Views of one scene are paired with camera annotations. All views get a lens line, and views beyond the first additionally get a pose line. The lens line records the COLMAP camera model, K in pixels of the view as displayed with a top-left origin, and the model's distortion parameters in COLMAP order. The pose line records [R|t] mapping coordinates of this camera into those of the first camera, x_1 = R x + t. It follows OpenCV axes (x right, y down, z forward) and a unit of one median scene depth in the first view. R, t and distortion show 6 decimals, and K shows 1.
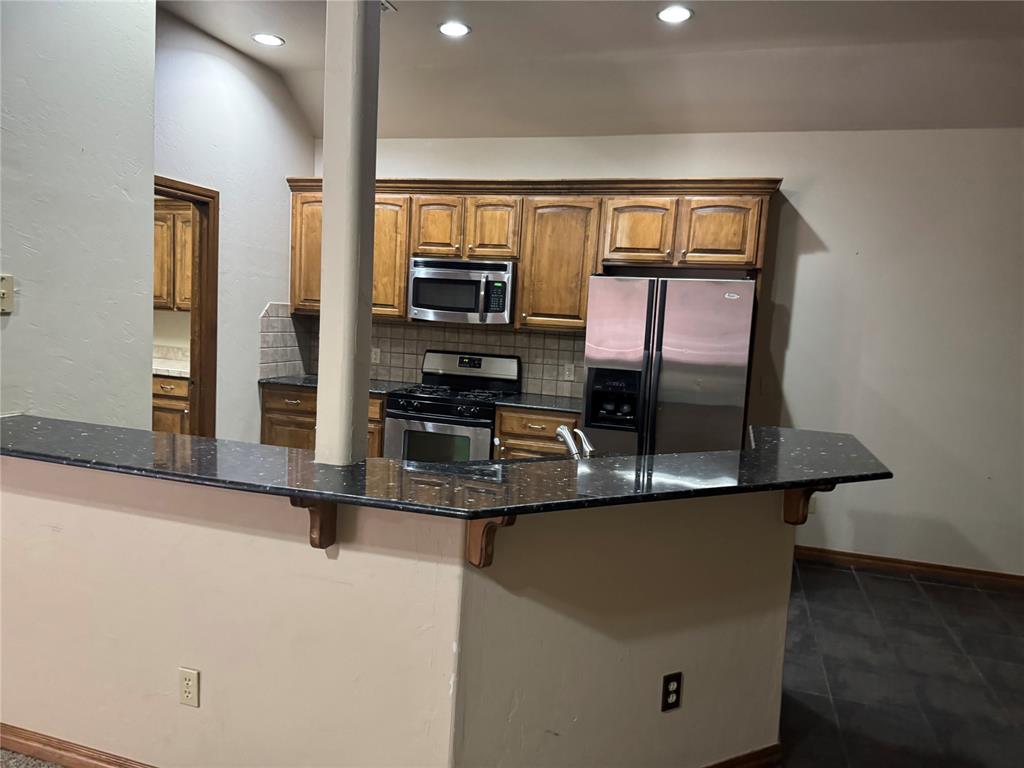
lens RADIAL K [[719.0, 0, 512.8], [0, 719.0, 385.4], [0, 0, 1]] dist [0.002201, 0.000224]
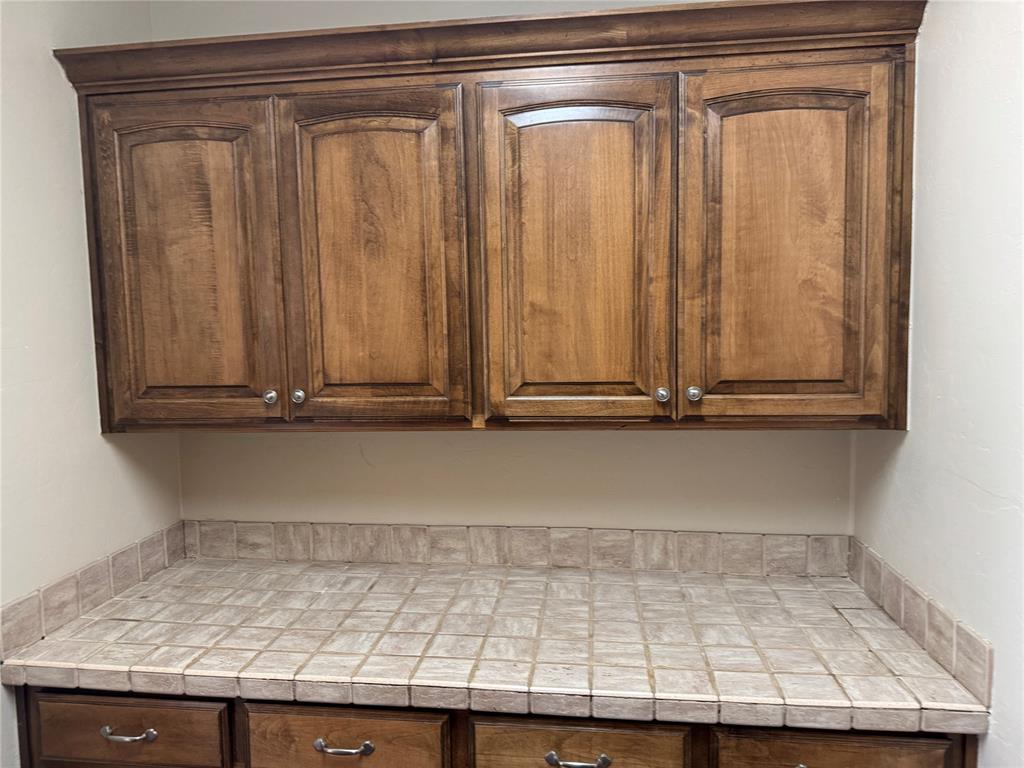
lens RADIAL K [[719.0, 0, 512.9], [0, 719.0, 384.9], [0, 0, 1]] dist [0.002201, 0.000224]
pose [[0.978942, -0.089663, 0.183394, -0.509950], [0.091629, 0.995791, -0.002253, -0.119516], [-0.182420, 0.019010, 0.983037, 0.719171]]
